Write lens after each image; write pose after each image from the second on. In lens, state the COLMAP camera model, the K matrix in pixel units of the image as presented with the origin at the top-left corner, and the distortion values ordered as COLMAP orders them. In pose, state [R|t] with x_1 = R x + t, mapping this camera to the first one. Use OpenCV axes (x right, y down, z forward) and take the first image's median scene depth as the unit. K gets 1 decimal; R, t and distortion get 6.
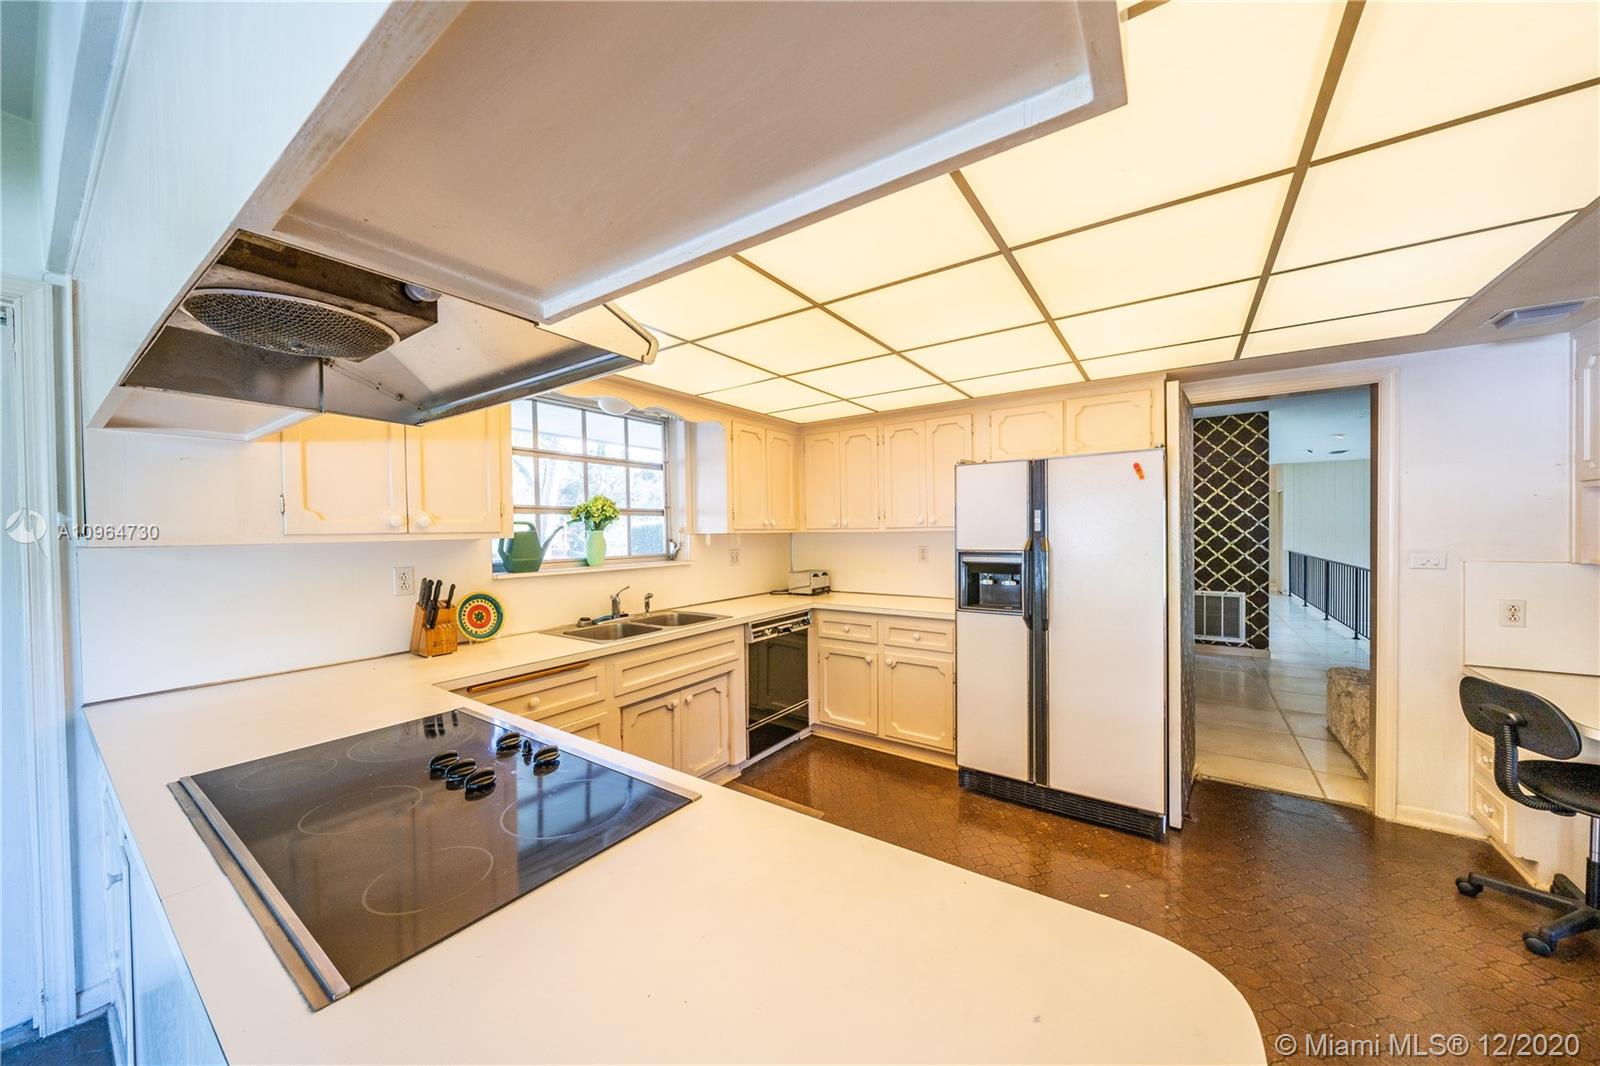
lens RADIAL K [[548.0, 0, 806.3], [0, 548.0, 539.6], [0, 0, 1]] dist [-0.005242, -0.000052]
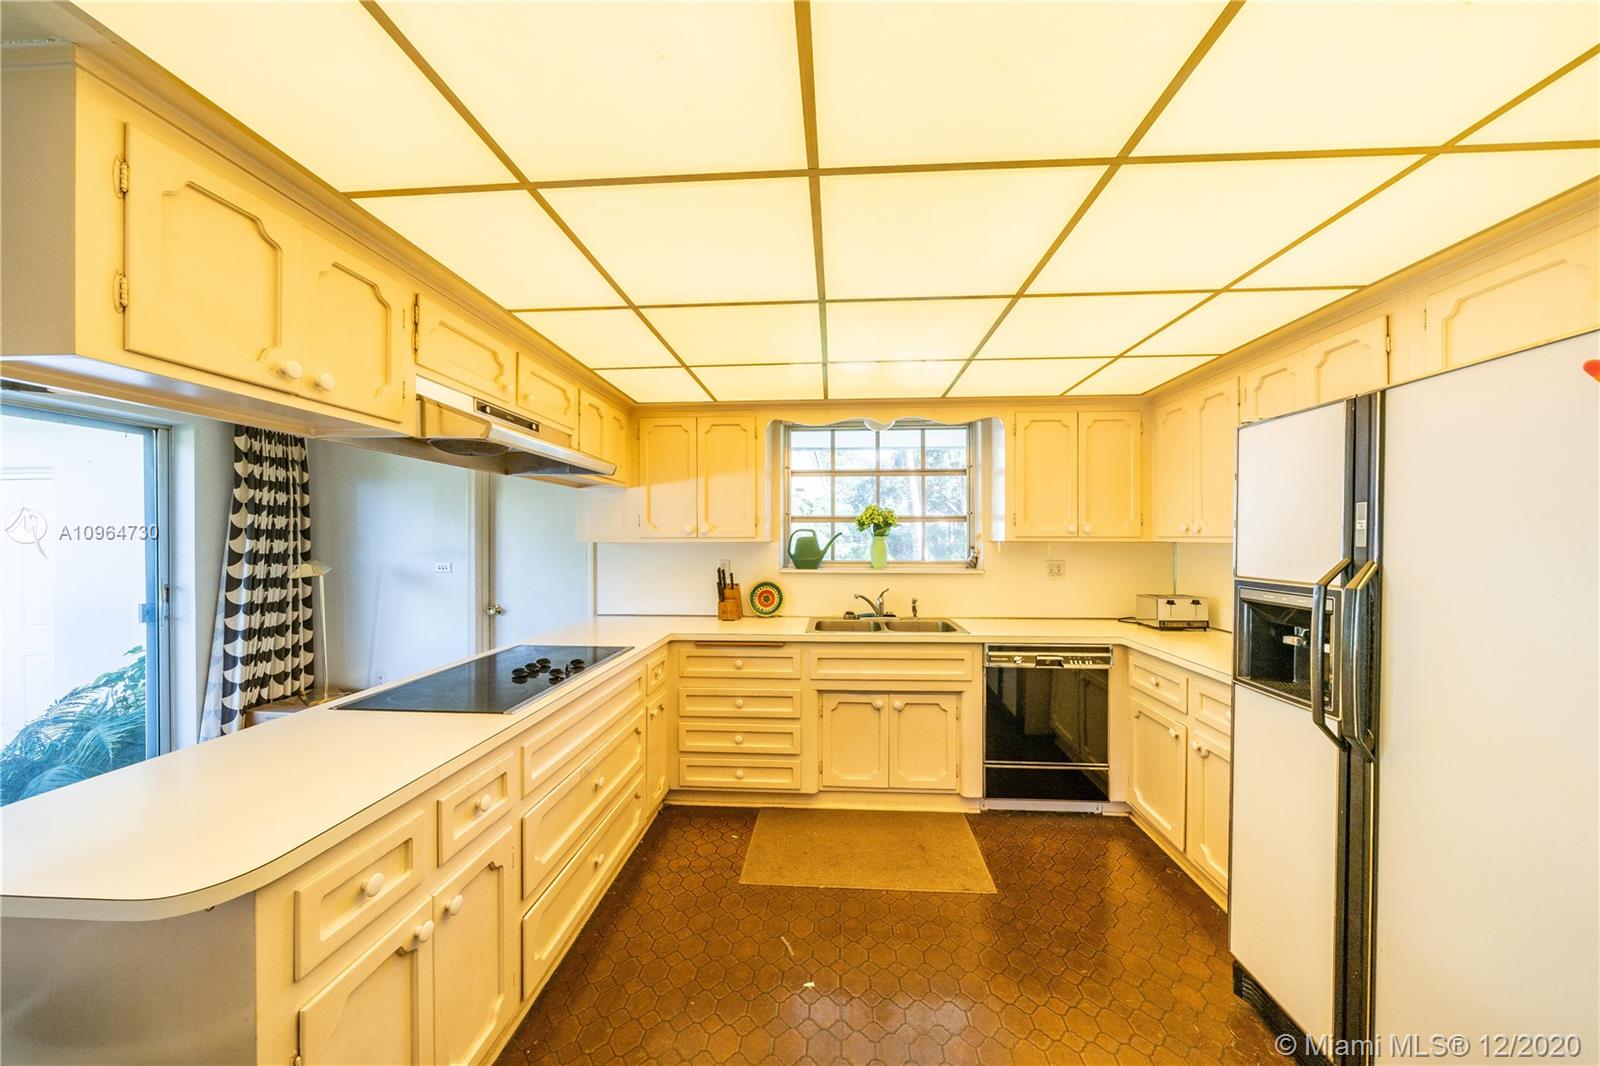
lens RADIAL K [[548.0, 0, 806.3], [0, 548.0, 539.6], [0, 0, 1]] dist [-0.005242, -0.000052]
pose [[0.509386, 0.014636, -0.860414, 0.513078], [-0.020716, 0.999774, 0.004741, -0.012807], [0.860289, 0.015409, 0.509574, 0.309003]]
